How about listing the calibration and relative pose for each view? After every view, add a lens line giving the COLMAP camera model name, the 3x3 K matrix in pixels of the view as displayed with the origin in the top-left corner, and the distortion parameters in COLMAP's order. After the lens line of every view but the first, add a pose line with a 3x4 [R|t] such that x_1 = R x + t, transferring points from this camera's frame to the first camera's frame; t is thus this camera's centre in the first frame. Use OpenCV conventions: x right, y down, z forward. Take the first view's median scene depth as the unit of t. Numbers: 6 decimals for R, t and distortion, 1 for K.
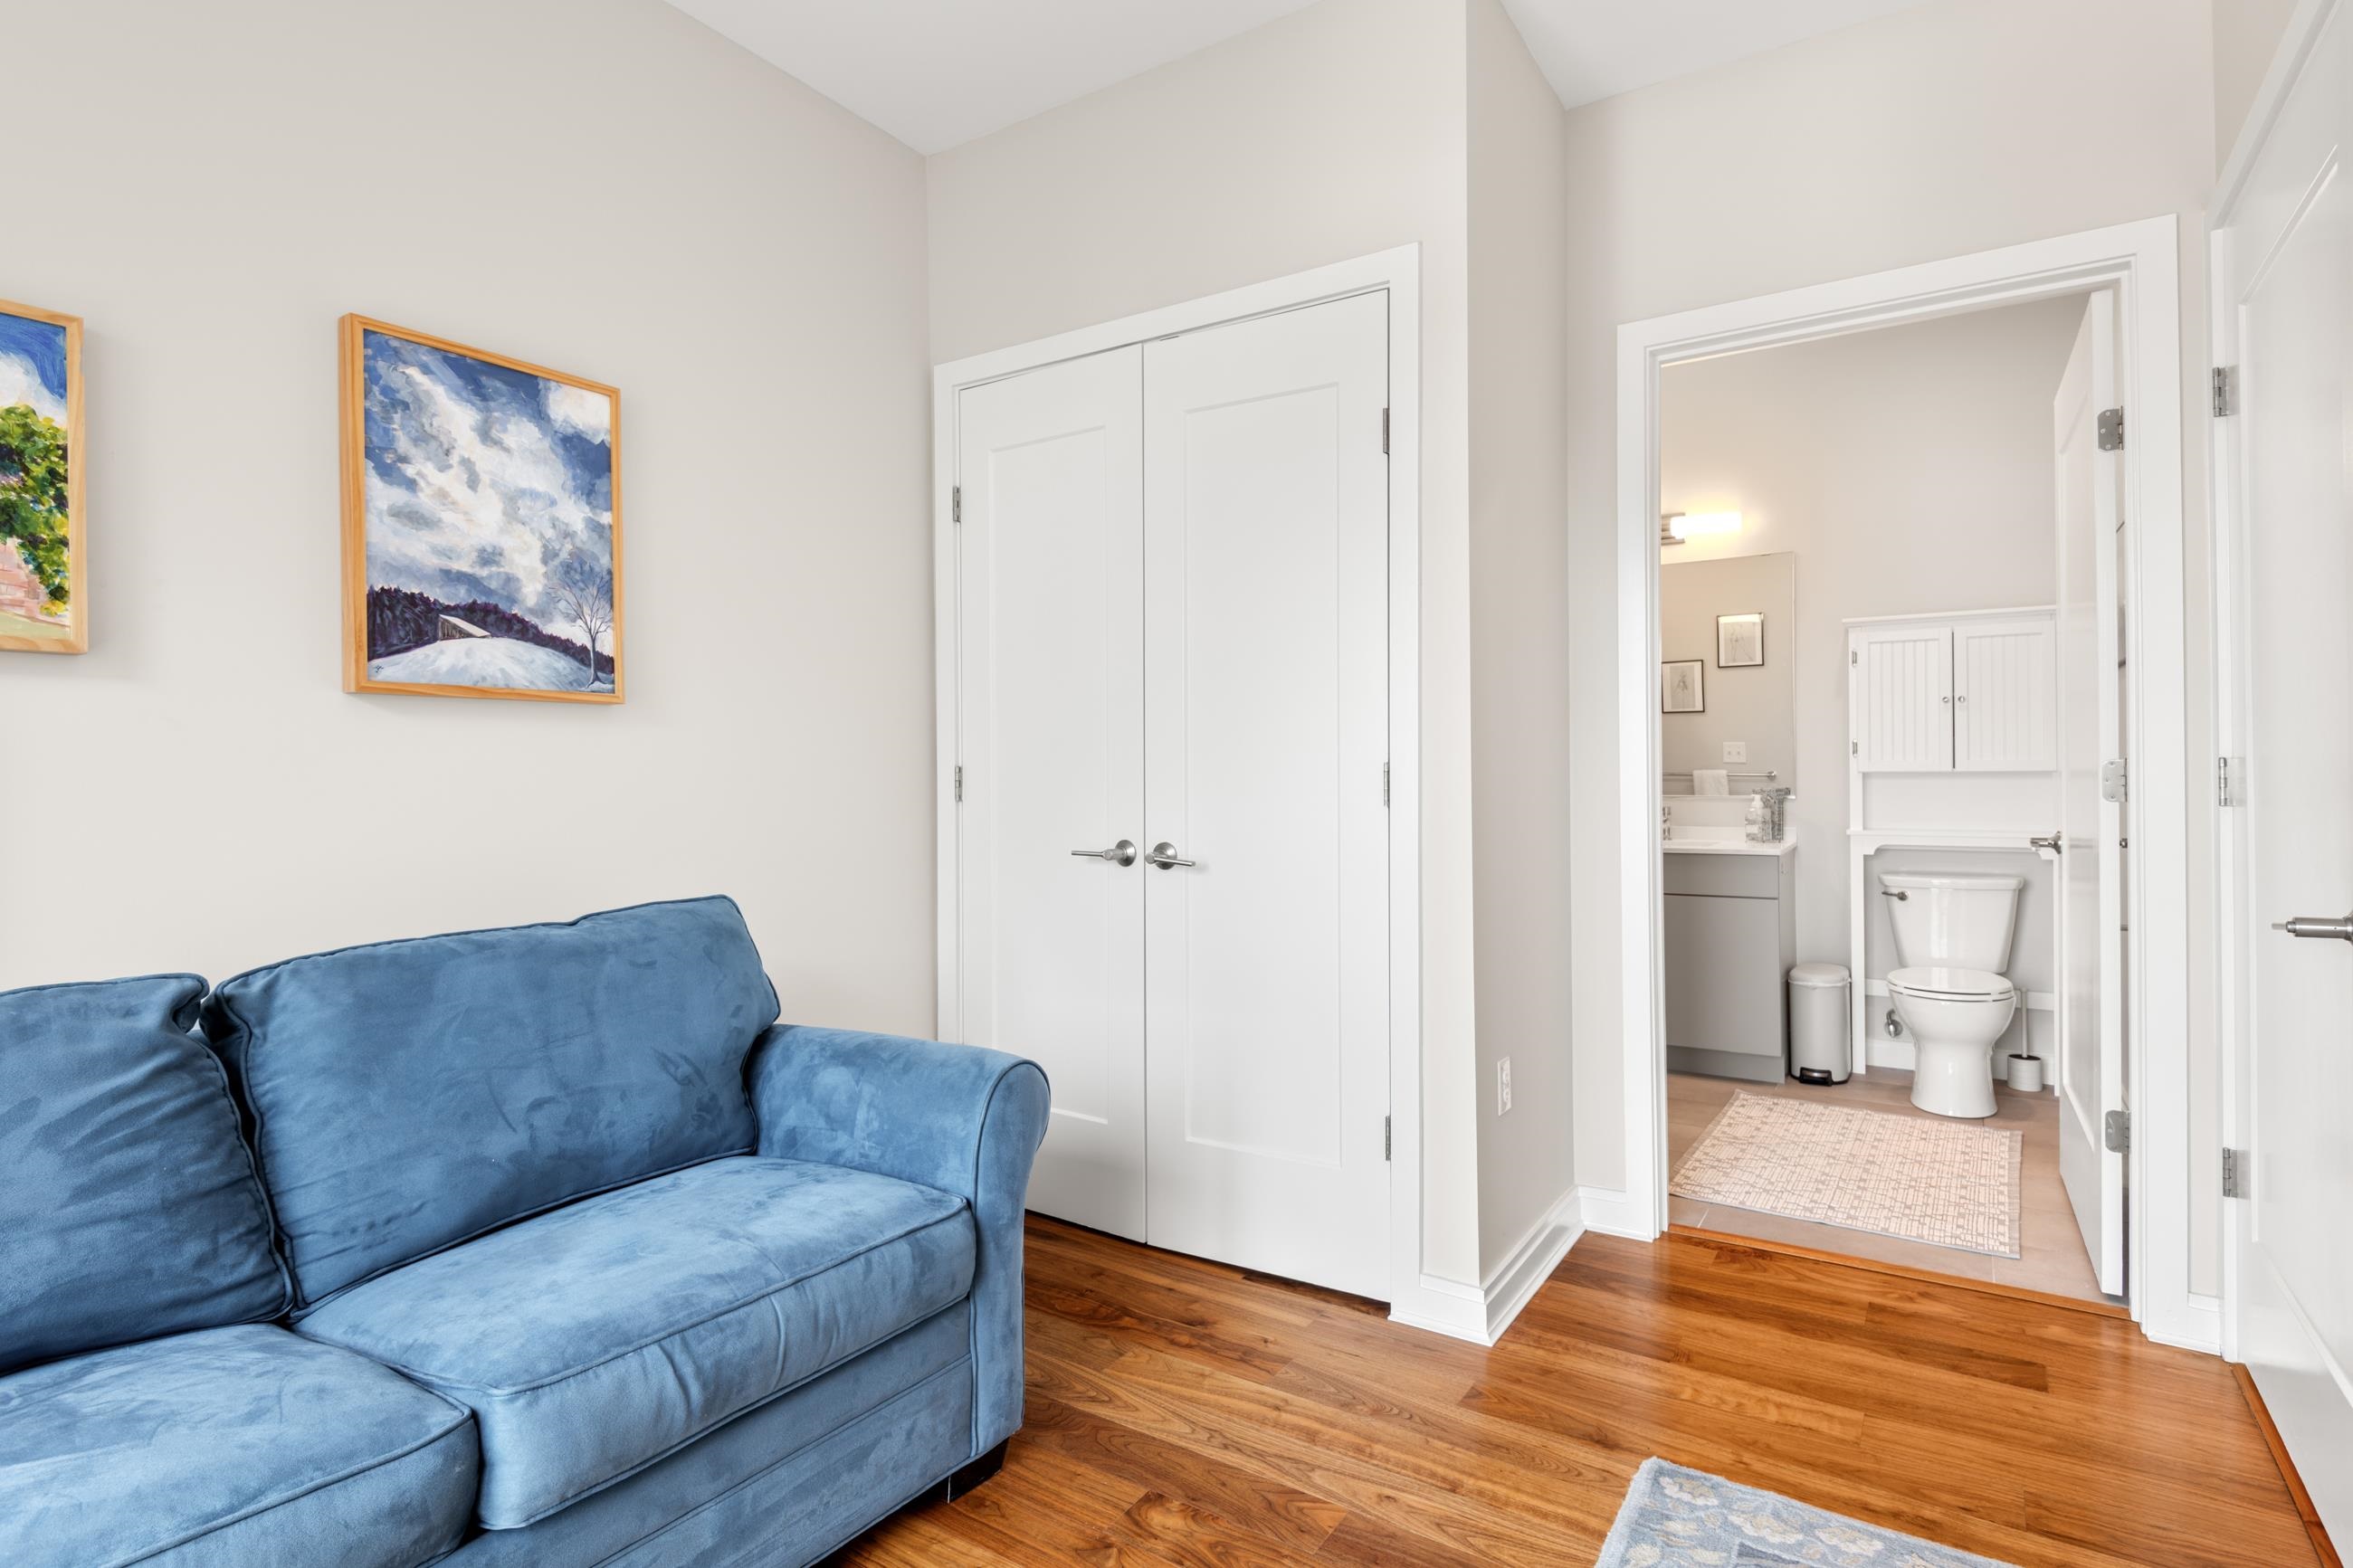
lens RADIAL K [[1197.7, 0, 1181.0], [0, 1197.7, 772.7], [0, 0, 1]] dist [0.048296, -0.038143]
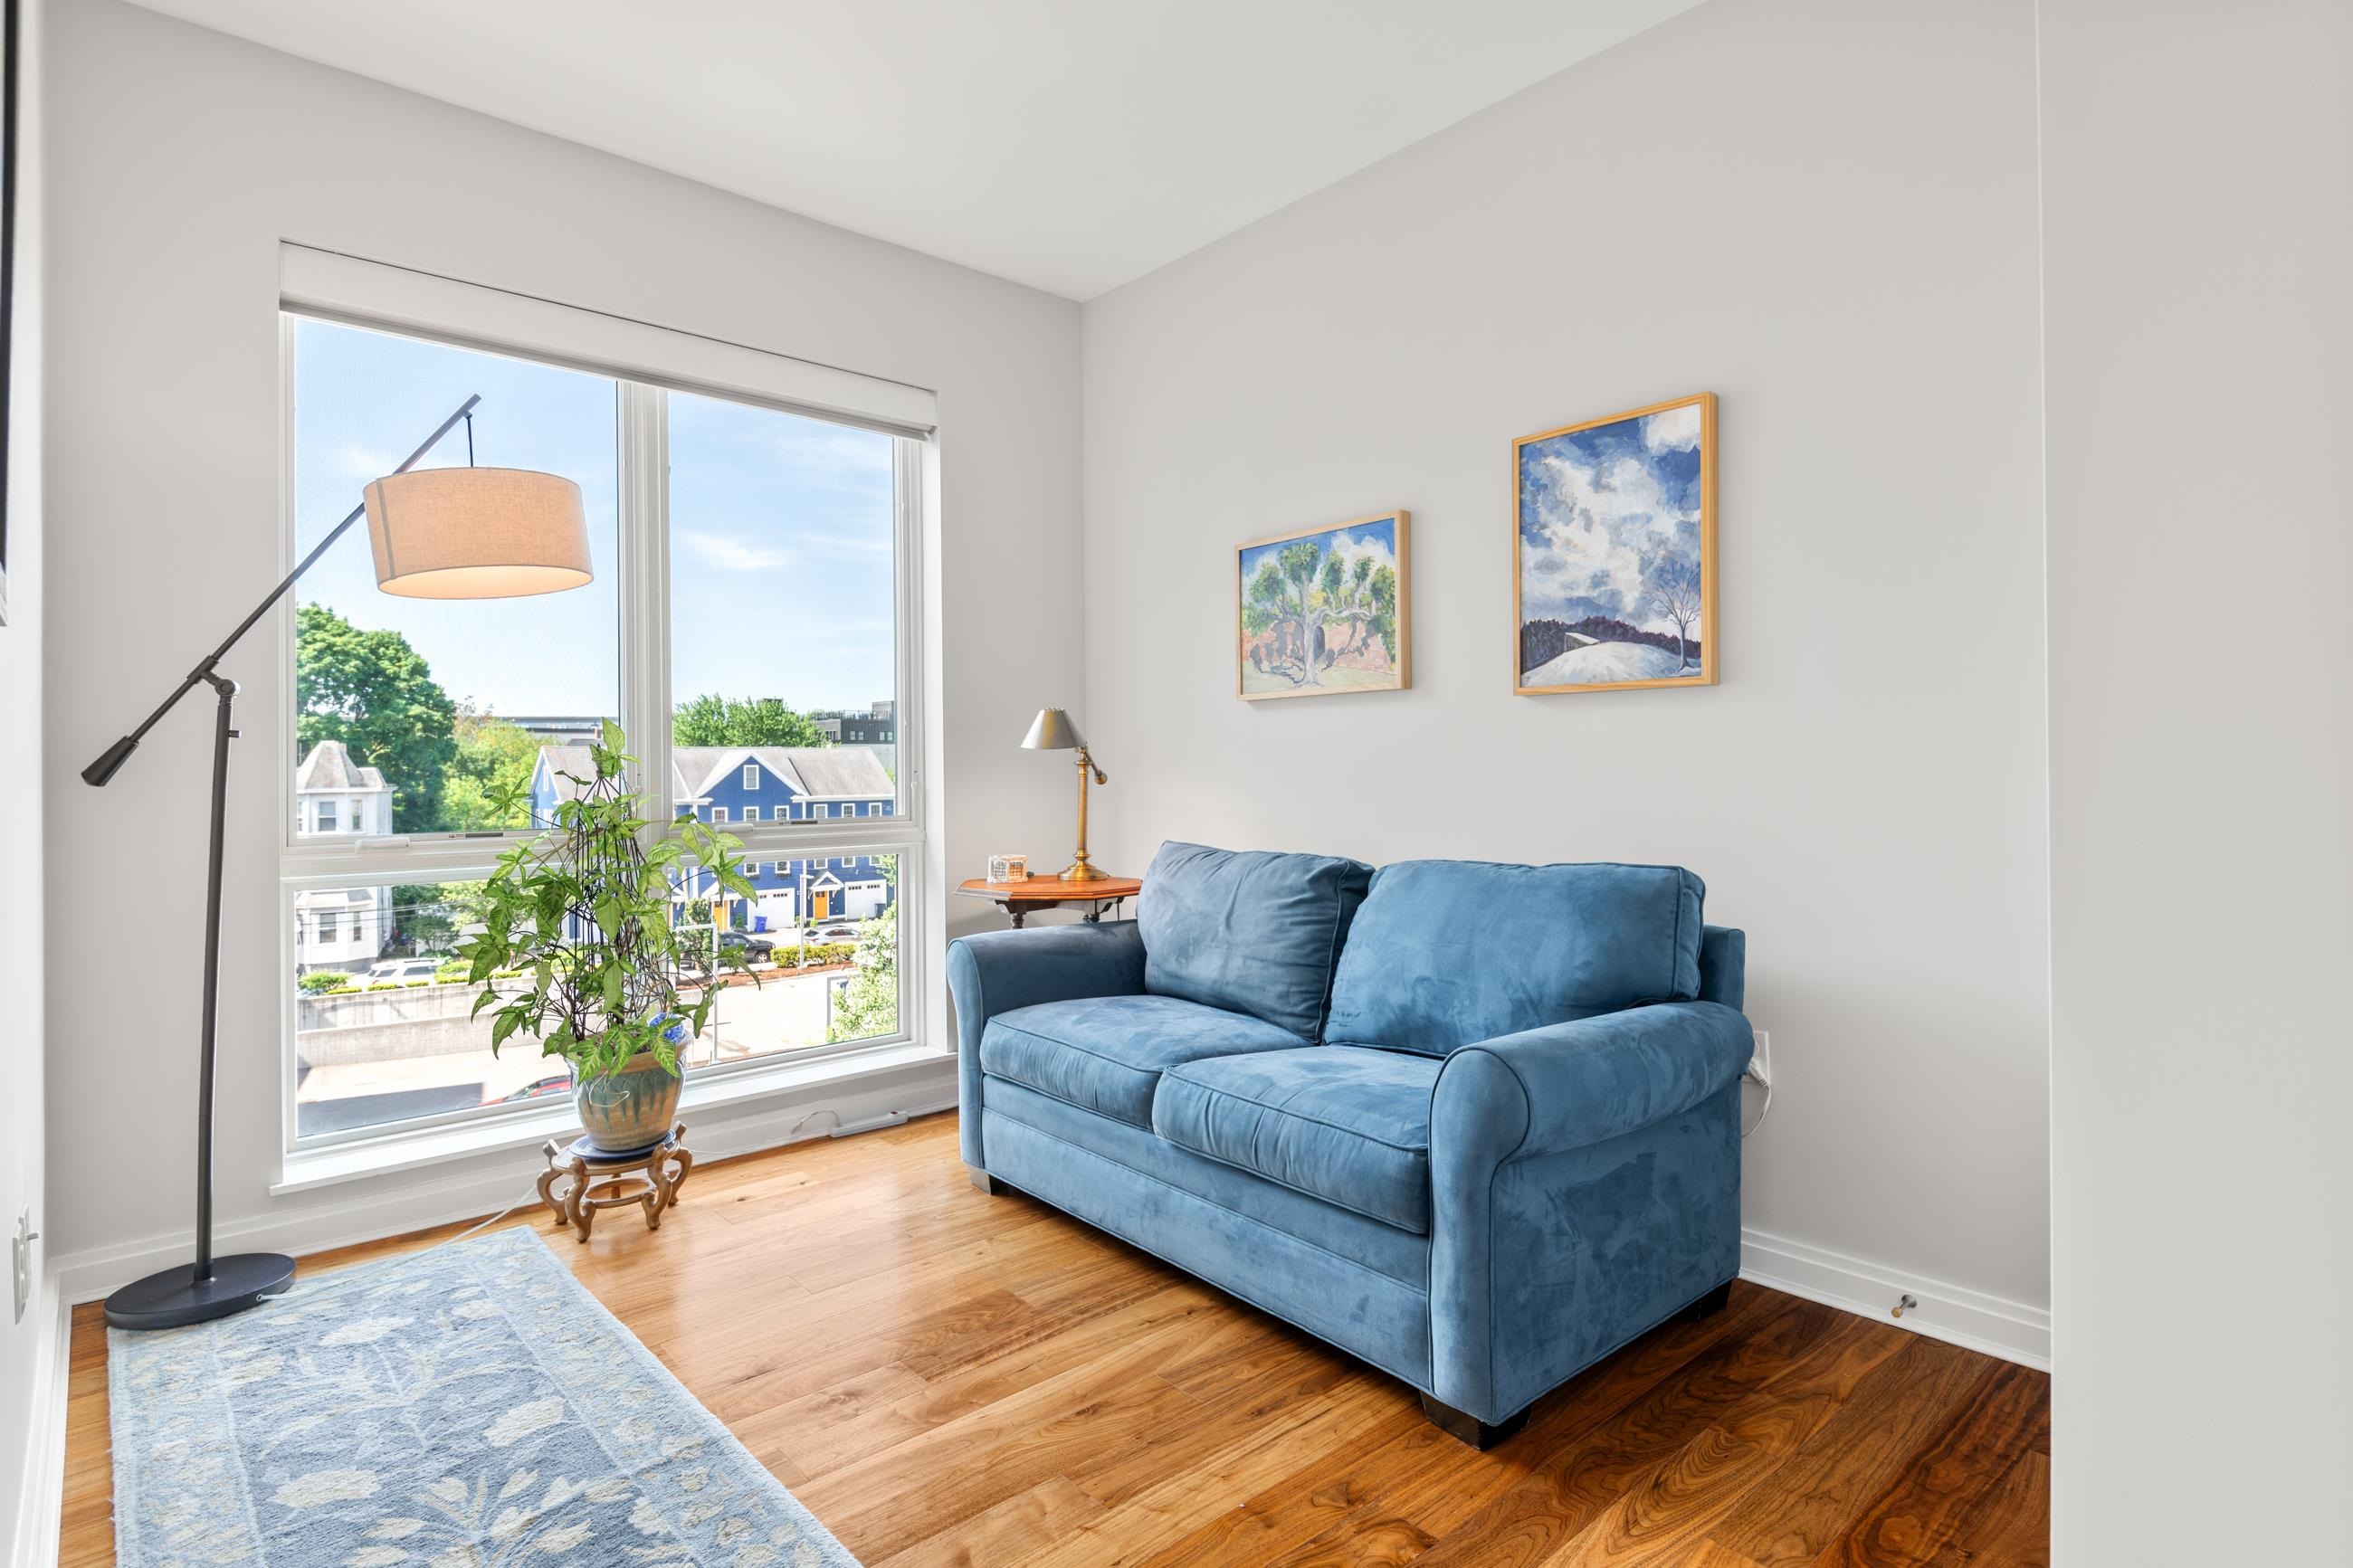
lens RADIAL K [[1197.7, 0, 1181.0], [0, 1197.7, 772.7], [0, 0, 1]] dist [0.048296, -0.038143]
pose [[-0.266097, 0.016373, -0.963807, 0.769290], [0.010815, 0.999844, 0.013999, 0.001713], [0.963886, -0.006698, -0.266232, 0.912855]]
